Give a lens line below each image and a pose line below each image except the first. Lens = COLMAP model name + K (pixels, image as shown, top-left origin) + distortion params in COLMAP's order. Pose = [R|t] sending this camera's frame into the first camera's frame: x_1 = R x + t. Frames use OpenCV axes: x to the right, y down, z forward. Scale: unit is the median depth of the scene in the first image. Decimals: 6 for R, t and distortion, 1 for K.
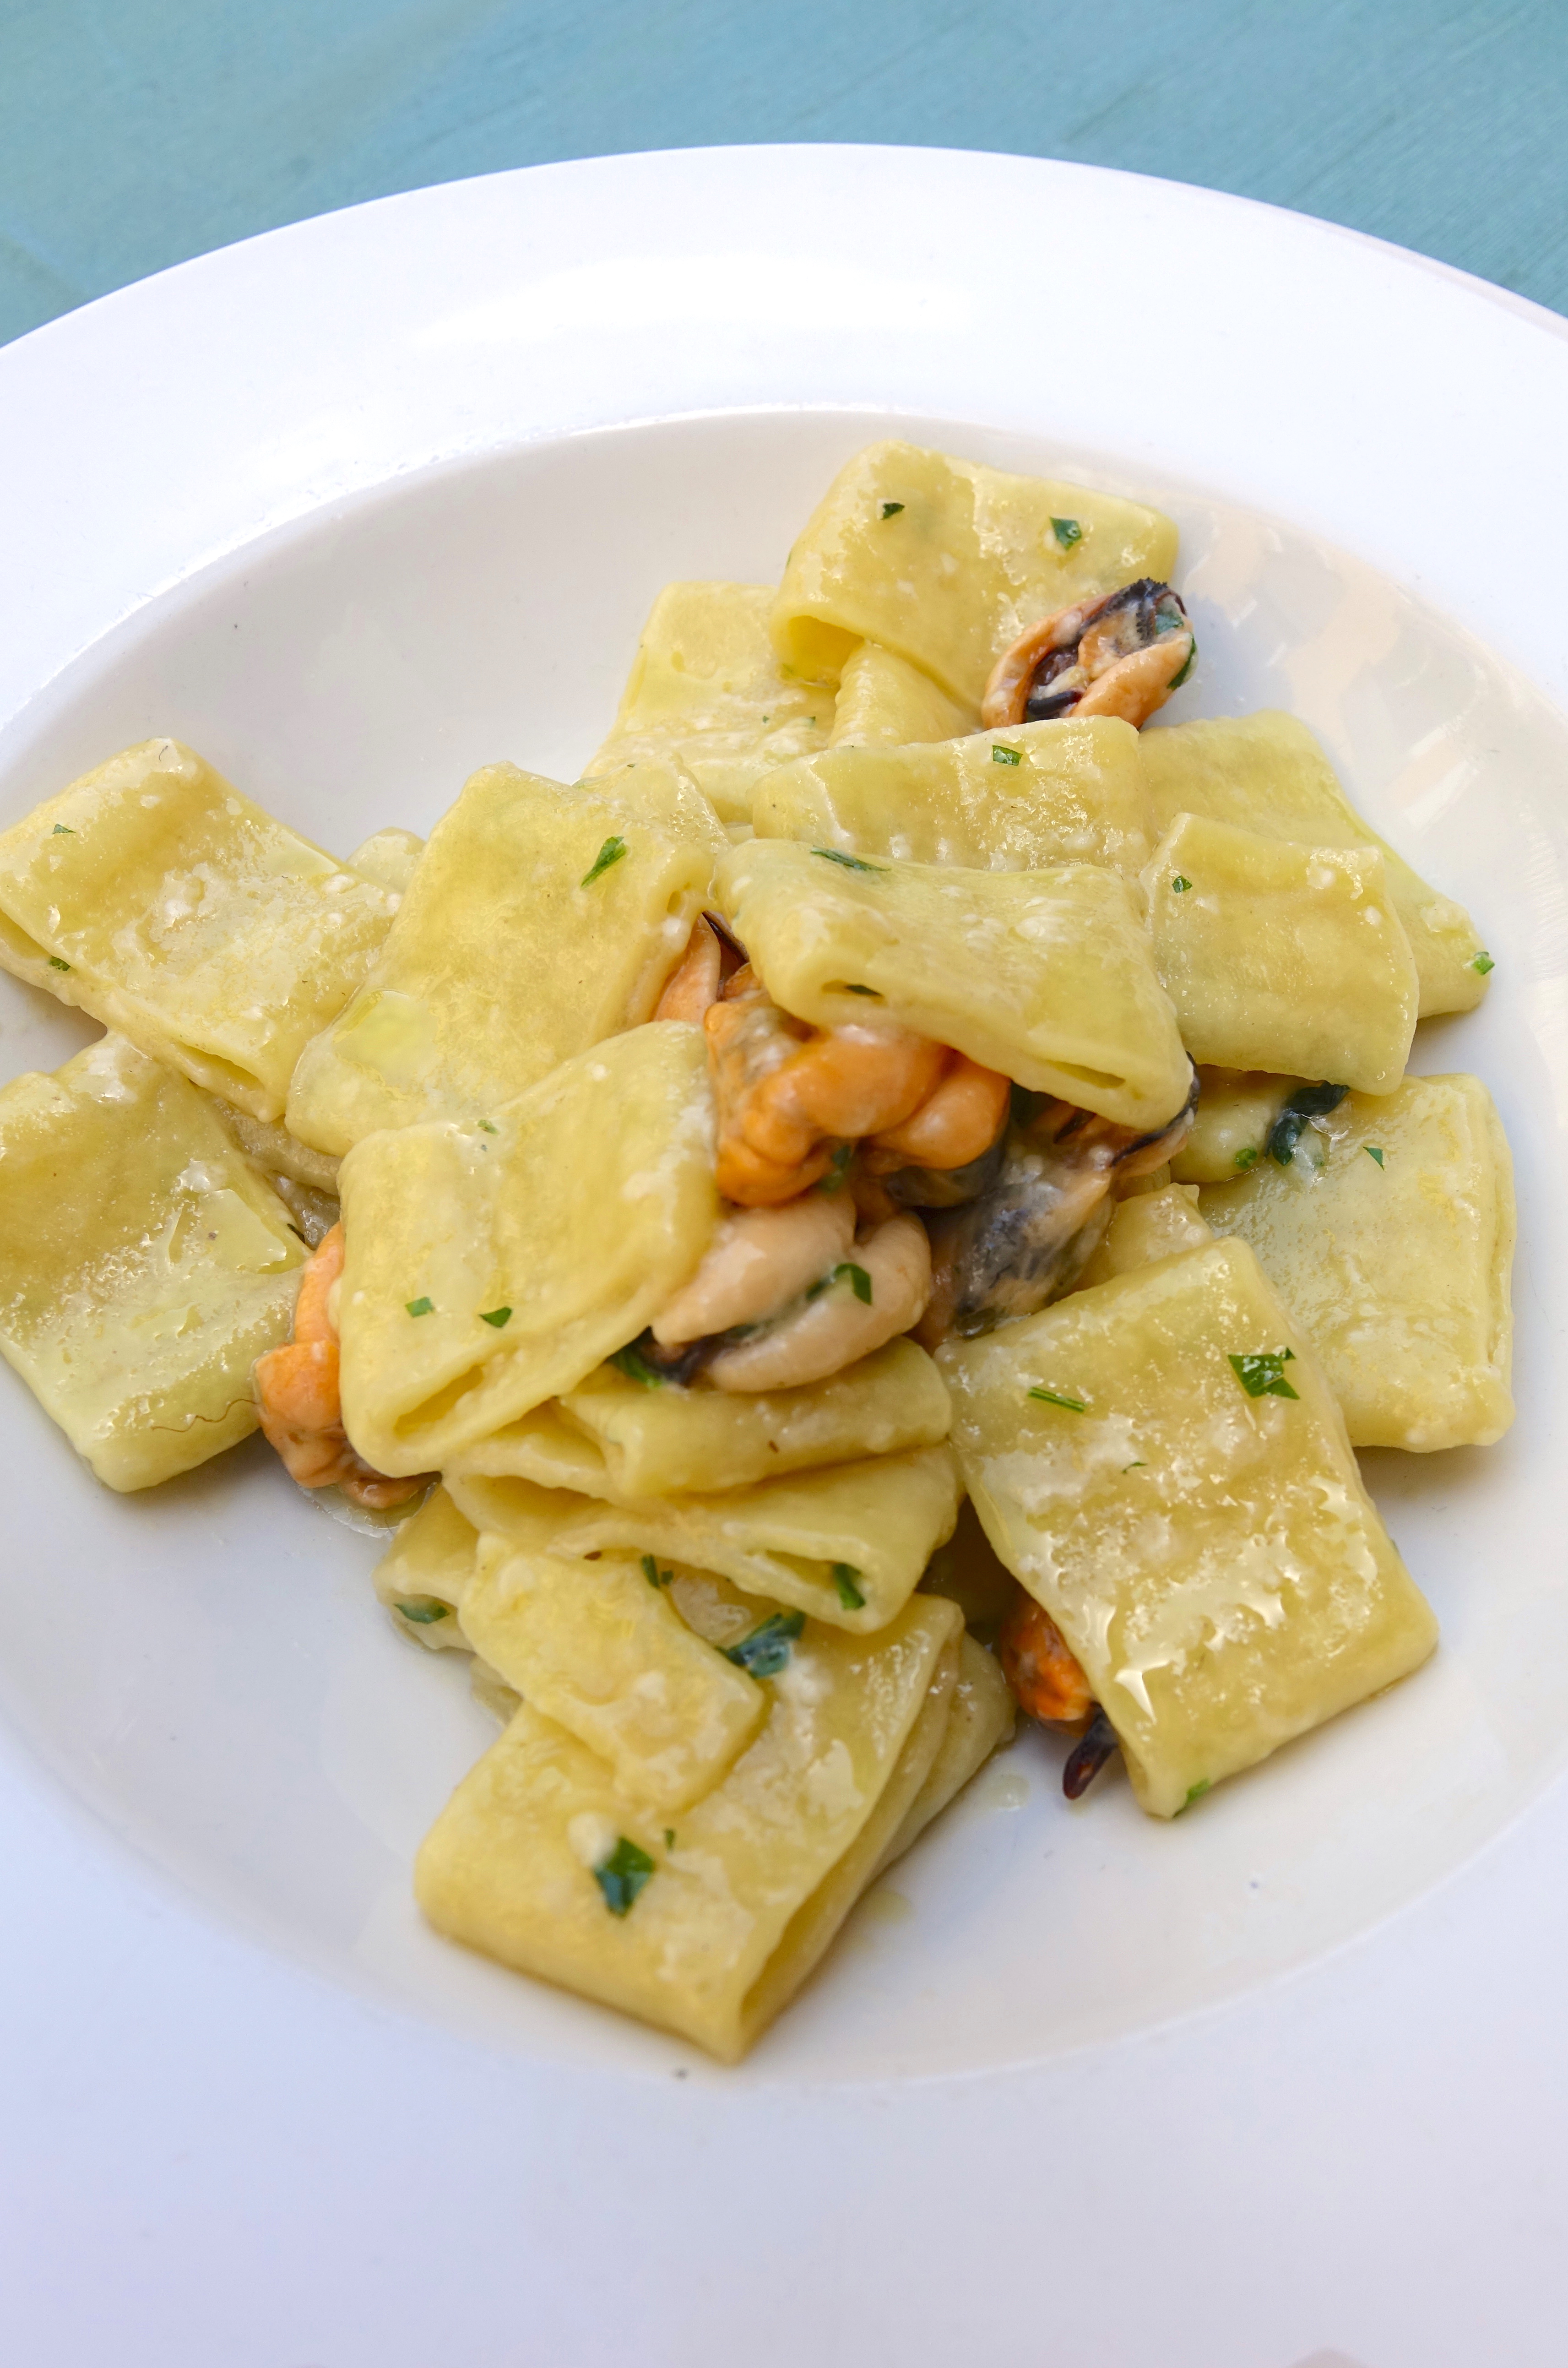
lens RADIAL K [[1698.5, 0, 764.8], [0, 1698.5, 1186.6], [0, 0, 1]] dist [-0.022242, -0.000314]
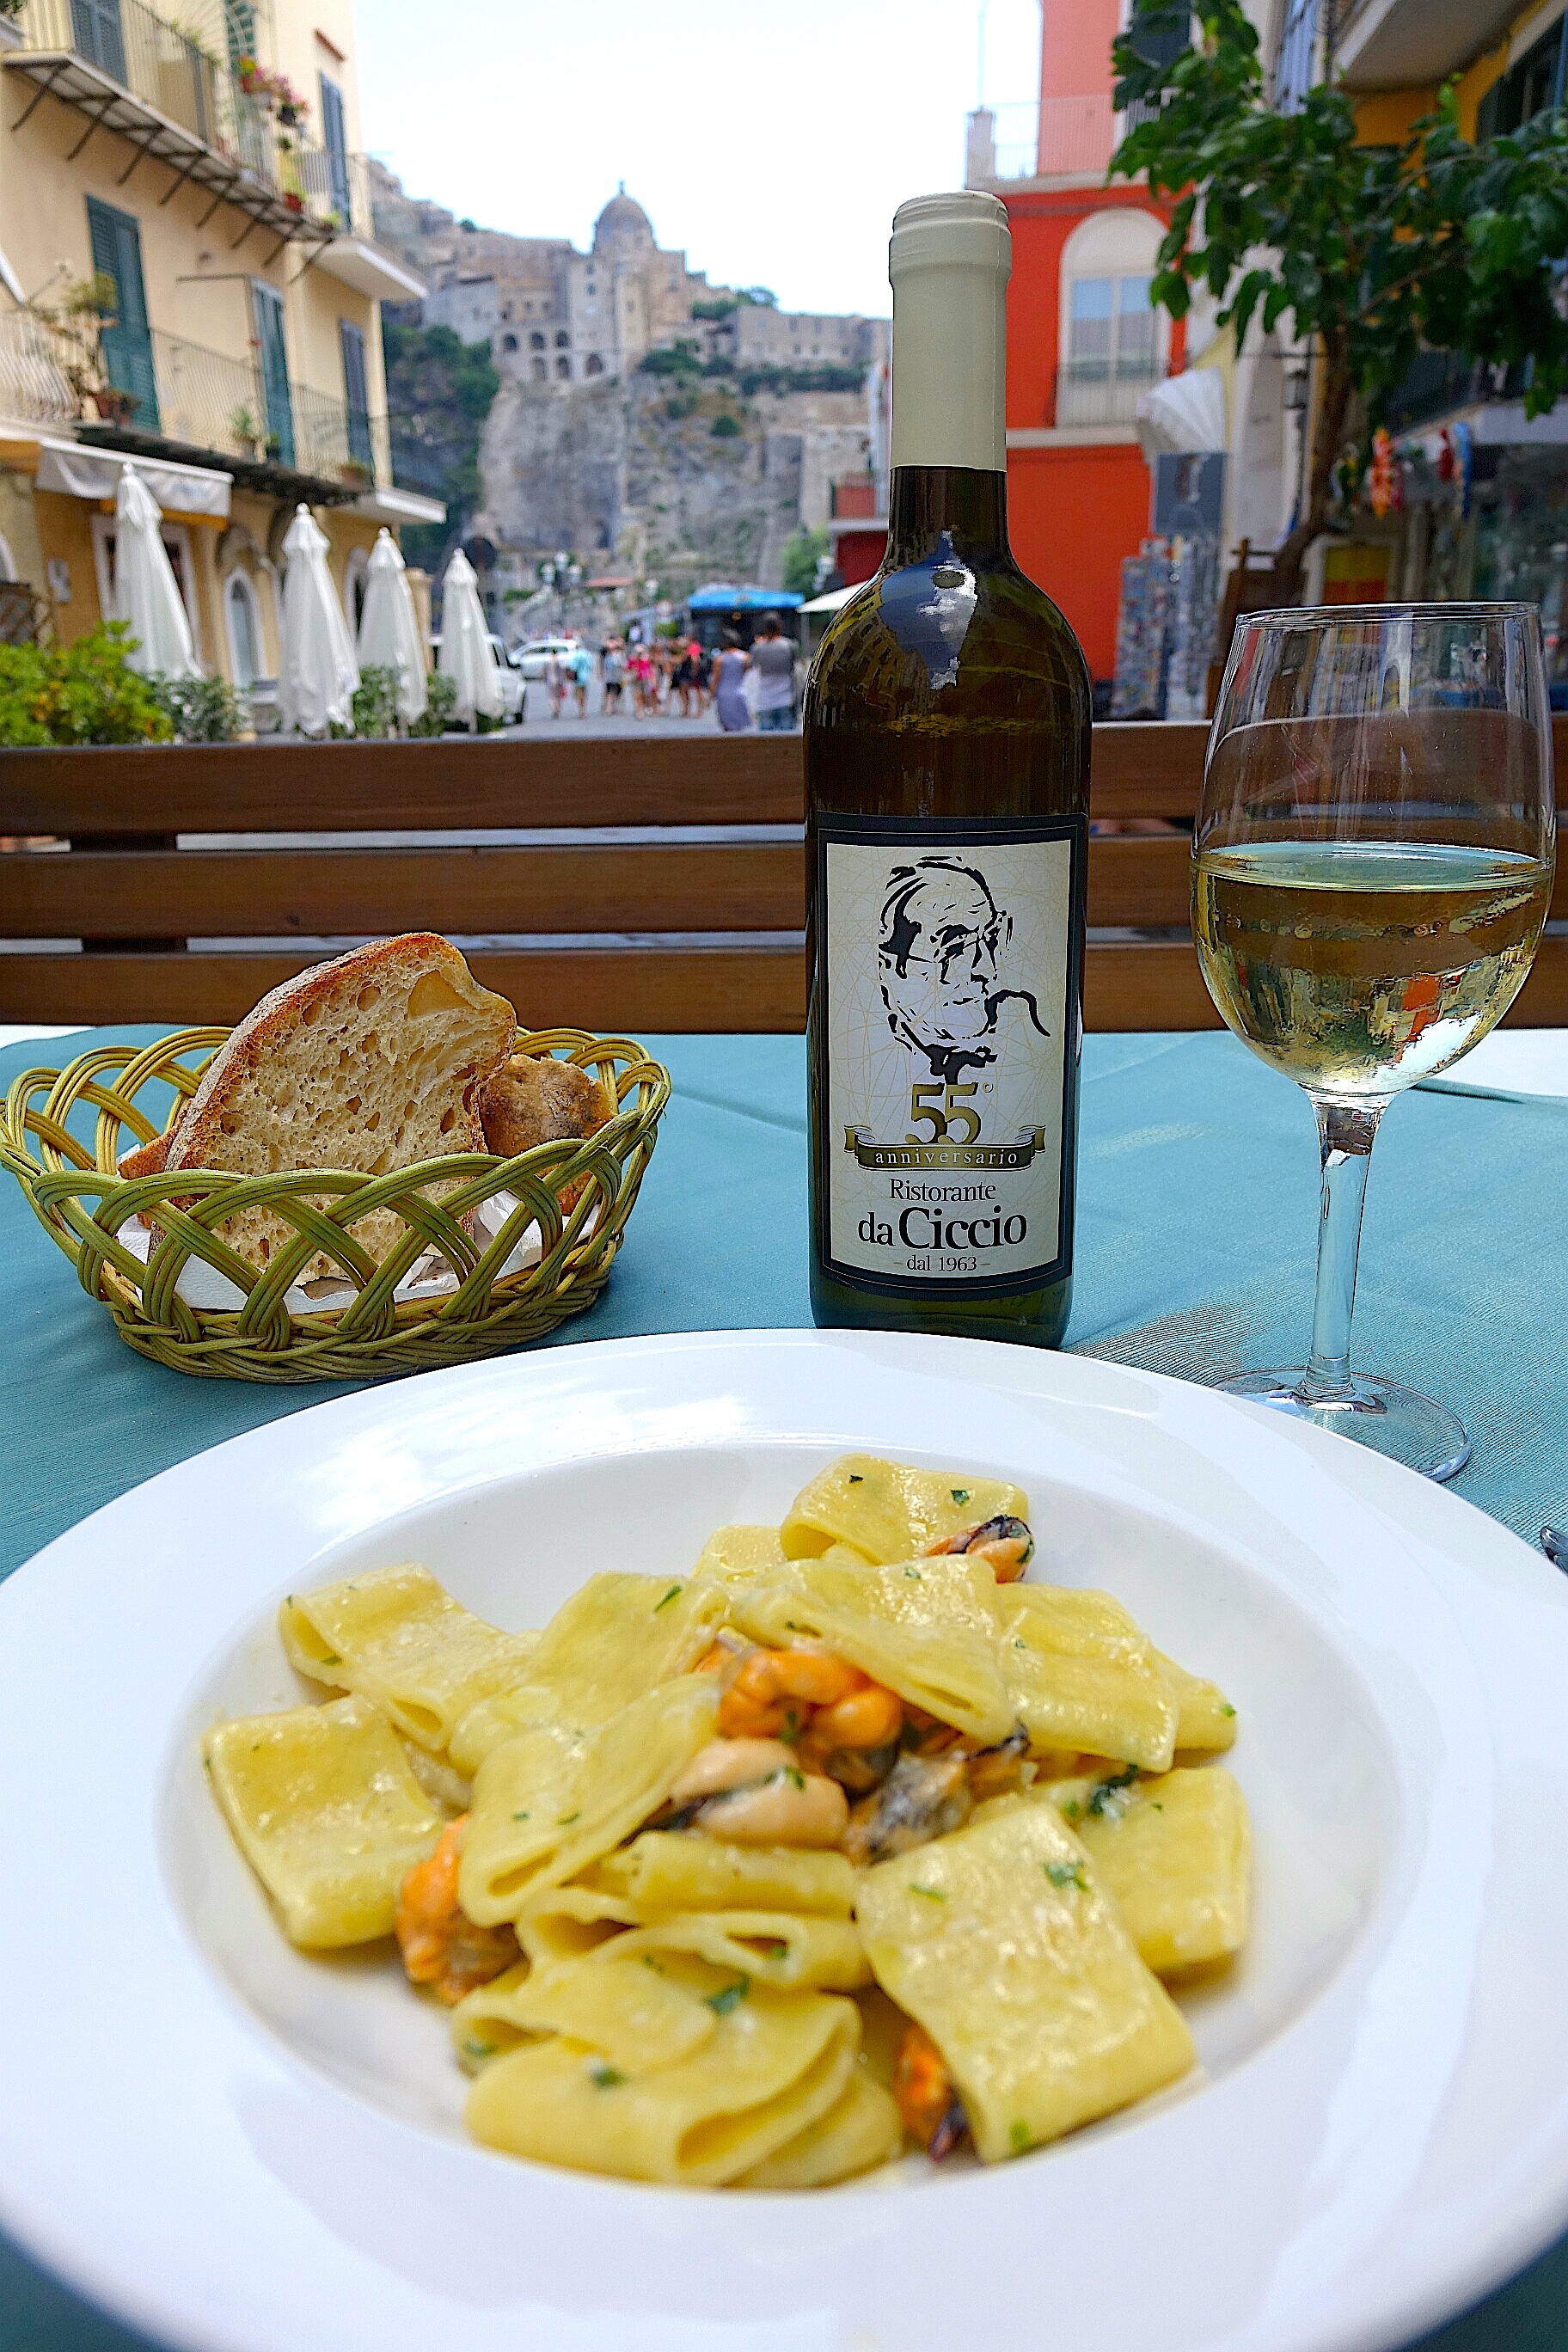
lens RADIAL K [[1635.9, 0, 789.4], [0, 1635.9, 1175.2], [0, 0, 1]] dist [0.000146, -0.003002]
pose [[0.998453, 0.019956, -0.051895, 0.104083], [-0.051253, 0.692135, -0.719946, 0.695057], [0.021551, 0.721492, 0.692087, -0.443626]]
